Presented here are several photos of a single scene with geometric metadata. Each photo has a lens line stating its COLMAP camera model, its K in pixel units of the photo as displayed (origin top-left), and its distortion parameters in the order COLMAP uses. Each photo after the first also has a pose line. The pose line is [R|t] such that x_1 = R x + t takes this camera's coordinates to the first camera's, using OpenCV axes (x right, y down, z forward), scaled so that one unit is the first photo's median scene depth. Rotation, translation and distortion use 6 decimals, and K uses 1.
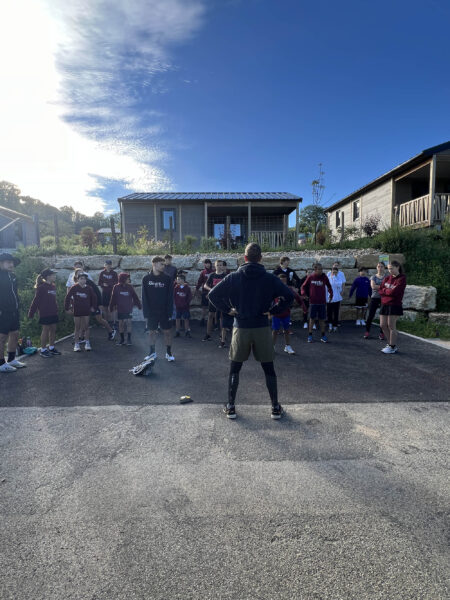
lens RADIAL K [[292.4, 0, 225.0], [0, 292.4, 300.0], [0, 0, 1]] dist [-0.021411, -0.000040]
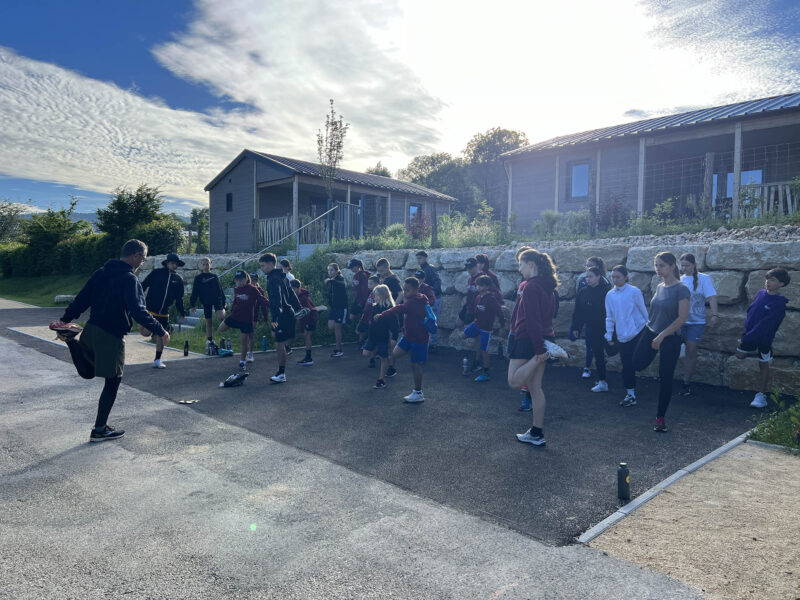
lens RADIAL K [[592.0, 0, 400.0], [0, 592.0, 300.0], [0, 0, 1]] dist [-0.001698, -0.001697]
pose [[0.703570, 0.037269, -0.709648, 1.724484], [-0.086489, 0.995691, -0.033457, 0.027403], [0.705343, 0.084917, 0.703761, 0.148228]]
